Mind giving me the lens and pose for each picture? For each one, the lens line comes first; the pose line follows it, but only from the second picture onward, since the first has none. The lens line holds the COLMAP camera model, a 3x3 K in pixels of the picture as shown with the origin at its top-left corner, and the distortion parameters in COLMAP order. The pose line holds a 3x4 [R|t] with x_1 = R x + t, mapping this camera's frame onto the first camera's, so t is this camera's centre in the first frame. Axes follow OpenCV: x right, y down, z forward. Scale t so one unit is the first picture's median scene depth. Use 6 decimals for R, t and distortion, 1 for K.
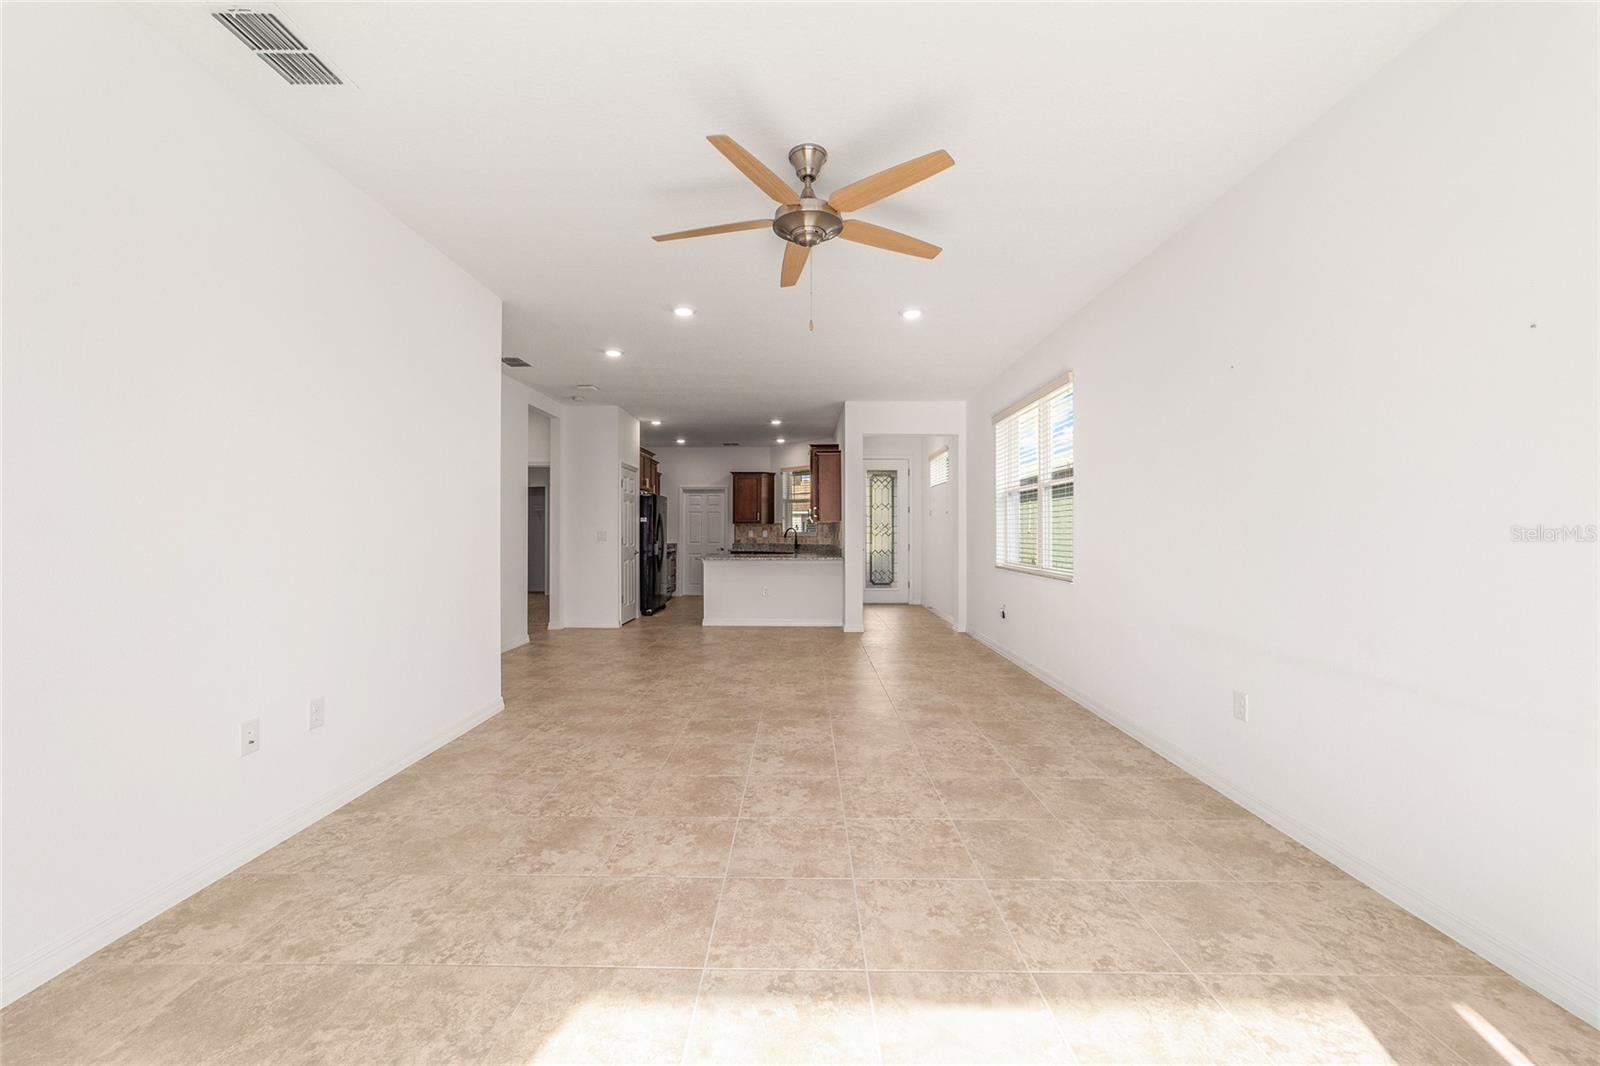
lens RADIAL K [[612.7, 0, 798.3], [0, 612.7, 530.8], [0, 0, 1]] dist [-0.015307, 0.007422]
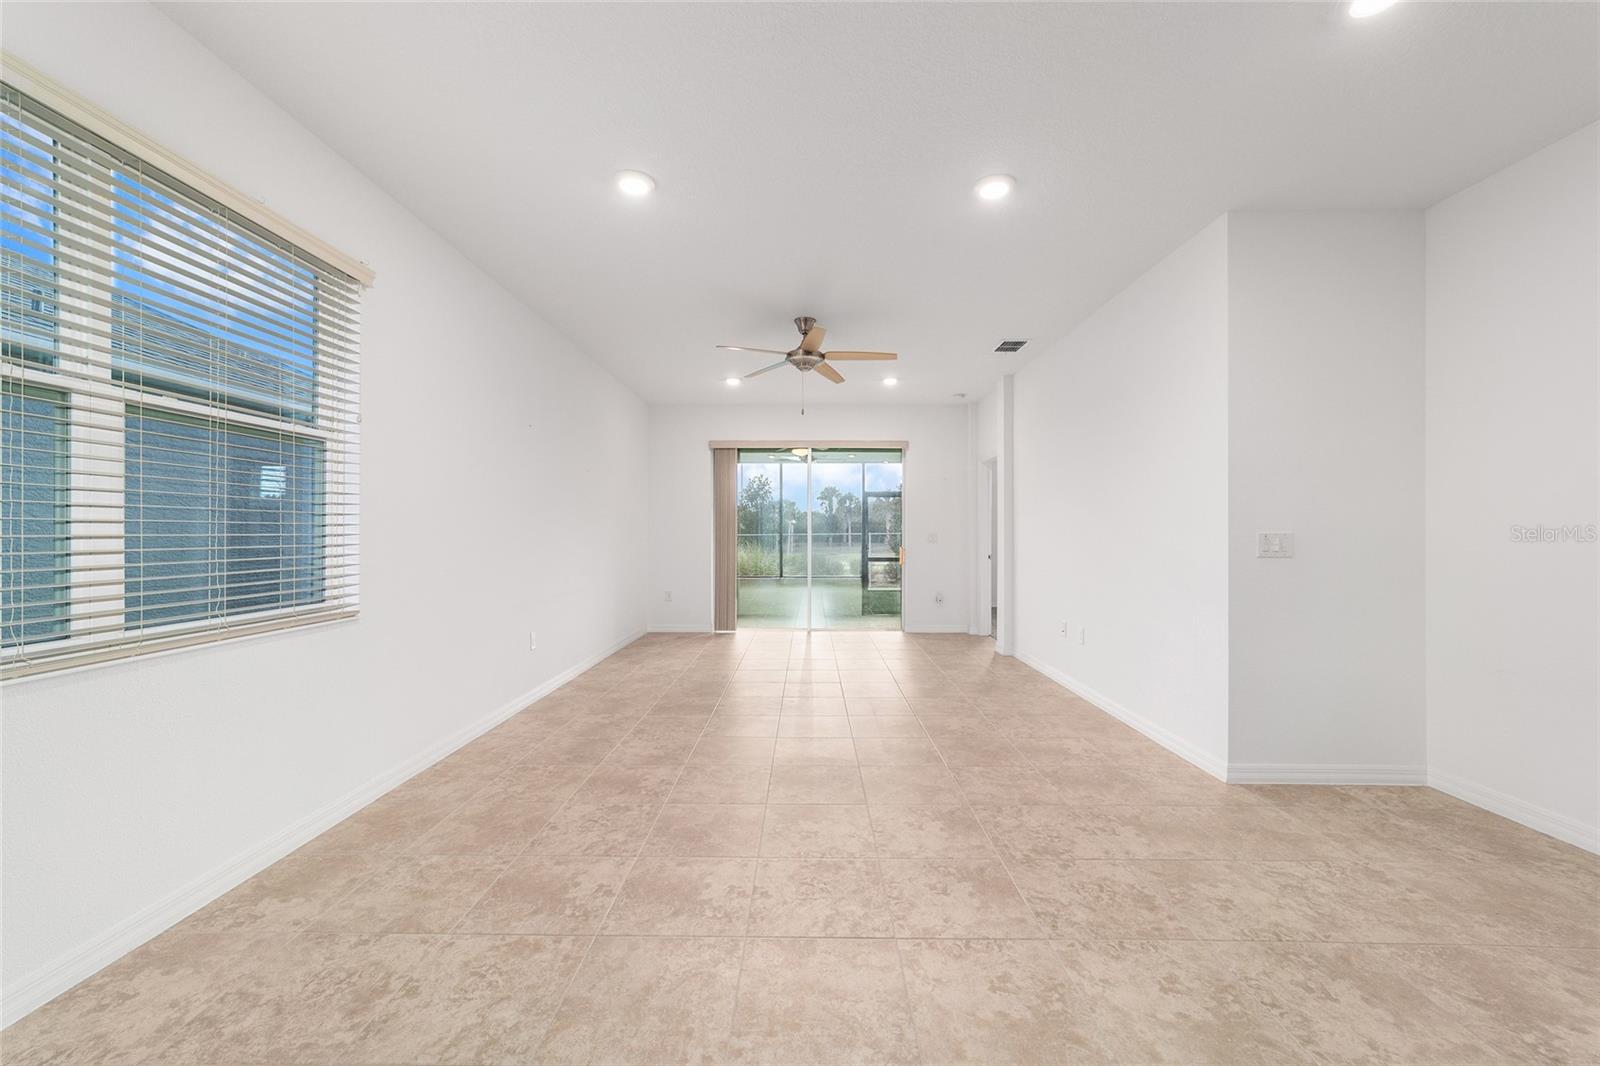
lens RADIAL K [[612.7, 0, 800.3], [0, 612.7, 526.9], [0, 0, 1]] dist [-0.015307, 0.007422]
pose [[-0.999992, -0.002455, 0.003070, 0.015921], [-0.002492, 0.999924, -0.012114, 0.004151], [-0.003040, -0.012122, -0.999922, 2.136205]]
